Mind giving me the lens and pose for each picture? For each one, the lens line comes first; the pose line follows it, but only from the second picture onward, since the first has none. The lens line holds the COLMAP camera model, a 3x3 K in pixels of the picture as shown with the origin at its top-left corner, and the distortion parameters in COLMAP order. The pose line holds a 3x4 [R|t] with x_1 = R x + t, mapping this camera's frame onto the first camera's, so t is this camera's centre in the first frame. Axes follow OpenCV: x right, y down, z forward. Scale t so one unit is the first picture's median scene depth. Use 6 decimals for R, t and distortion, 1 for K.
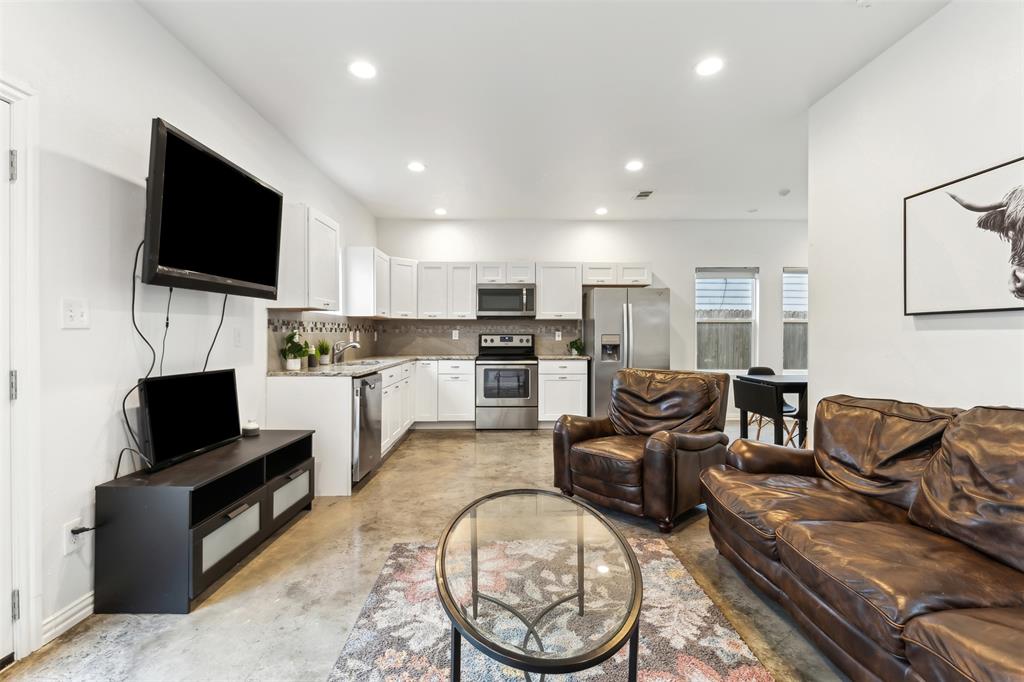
lens RADIAL K [[465.4, 0, 512.0], [0, 465.4, 341.0], [0, 0, 1]] dist [0.001481, 0.000239]
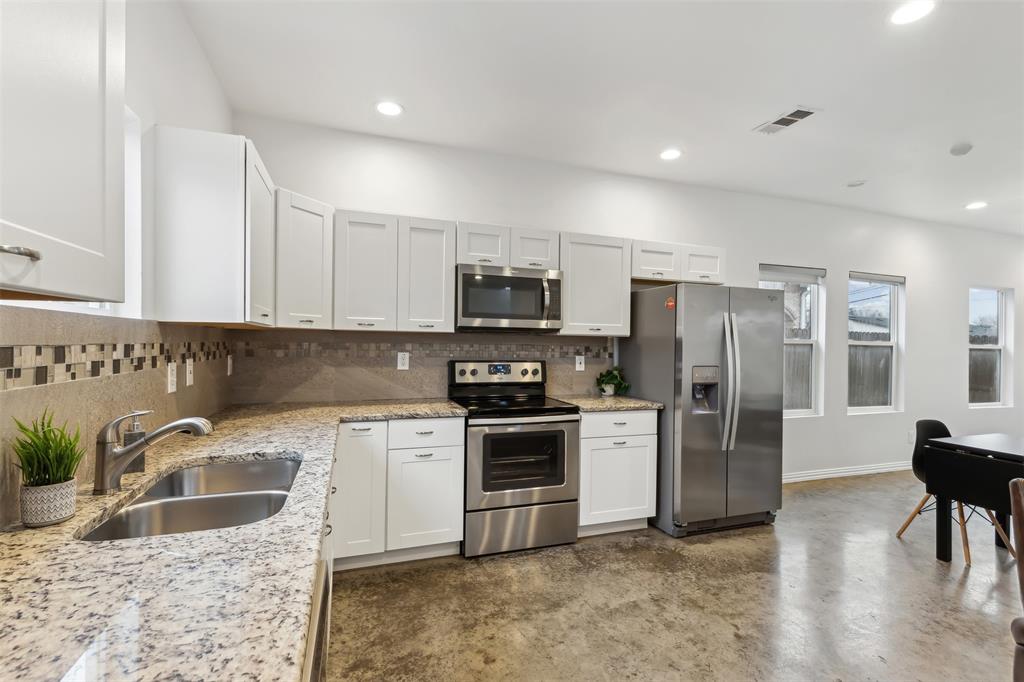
lens RADIAL K [[465.6, 0, 513.4], [0, 465.6, 346.5], [0, 0, 1]] dist [0.001207, 0.000190]
pose [[0.946919, 0.012028, 0.321246, -0.187584], [-0.011505, 0.999928, -0.003527, -0.031713], [-0.321265, -0.000356, 0.946989, 0.510921]]
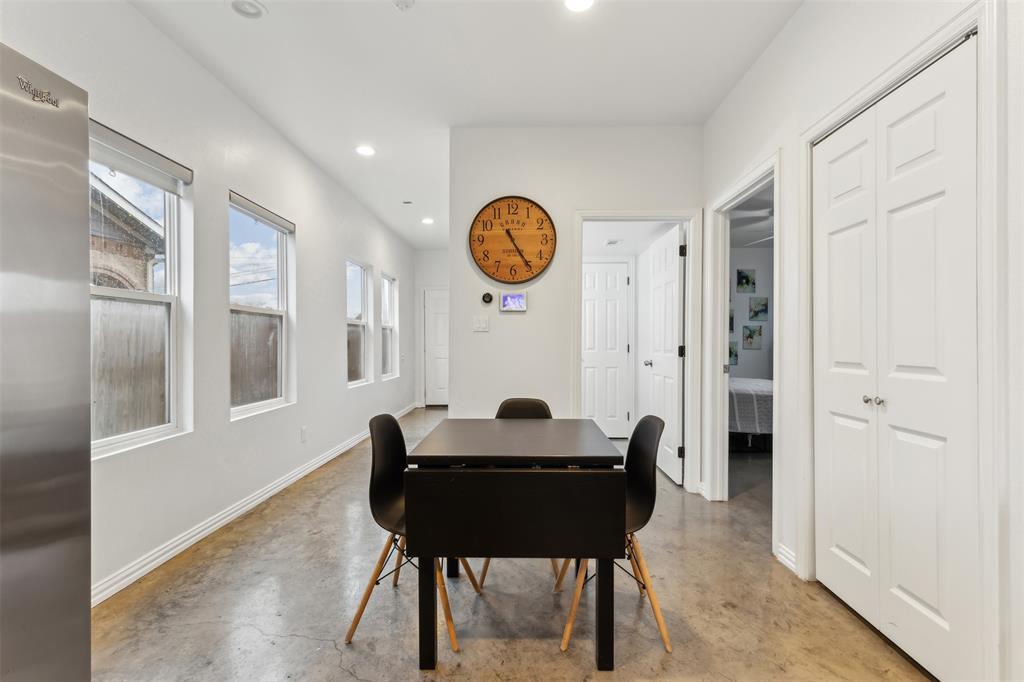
lens RADIAL K [[465.4, 0, 512.0], [0, 465.4, 341.0], [0, 0, 1]] dist [0.001481, 0.000239]
pose [[0.026721, 0.002194, 0.999641, 0.136623], [0.009519, 0.999952, -0.002449, -0.003633], [-0.999598, 0.009581, 0.026699, 0.778796]]
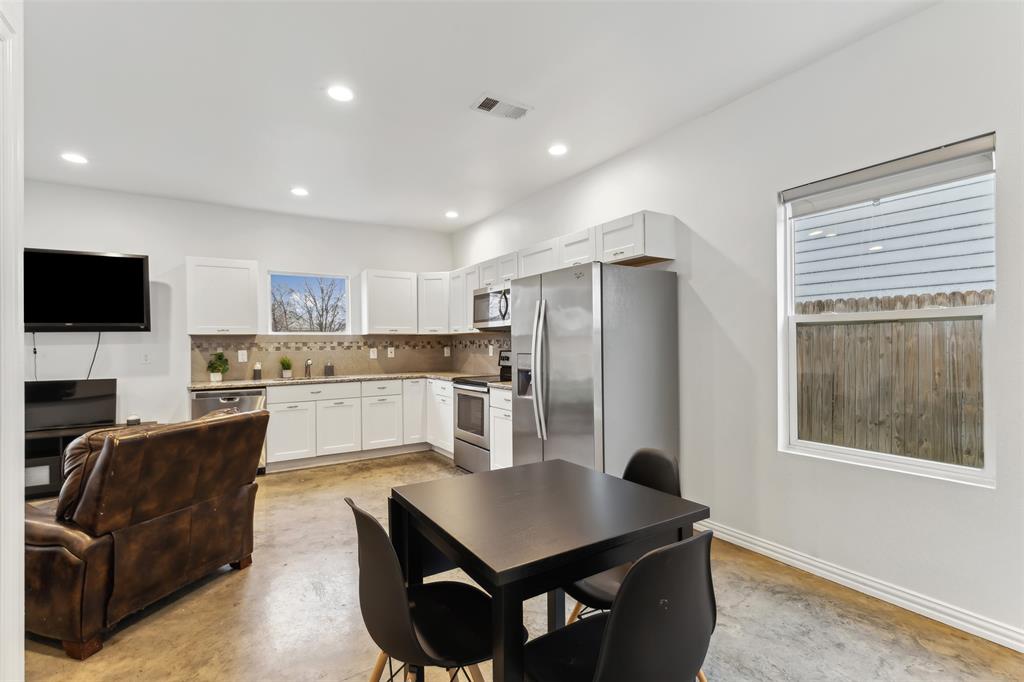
lens RADIAL K [[465.4, 0, 512.0], [0, 465.4, 341.0], [0, 0, 1]] dist [0.001481, 0.000239]
pose [[0.528201, -0.010415, -0.849056, 0.680730], [0.000175, 0.999926, -0.012157, -0.021921], [0.849120, 0.006273, 0.528163, 0.633120]]
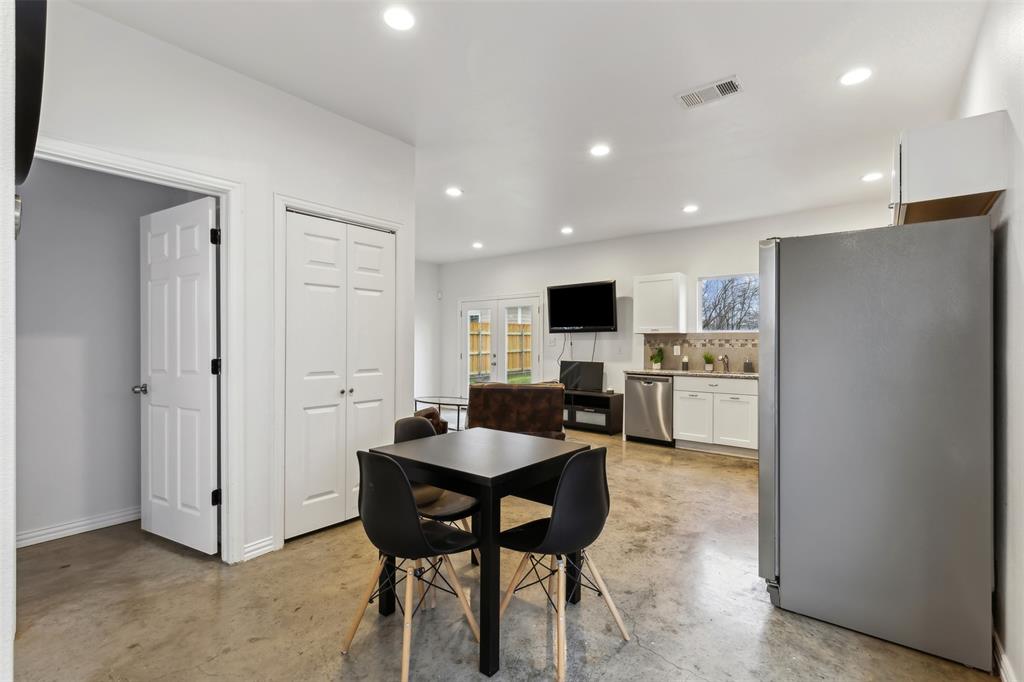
lens RADIAL K [[465.4, 0, 512.0], [0, 465.4, 341.0], [0, 0, 1]] dist [0.001481, 0.000239]
pose [[-0.628879, -0.004368, -0.777491, 0.744895], [-0.012325, 0.999915, 0.004351, -0.026193], [0.777406, 0.012319, -0.628879, 1.037024]]
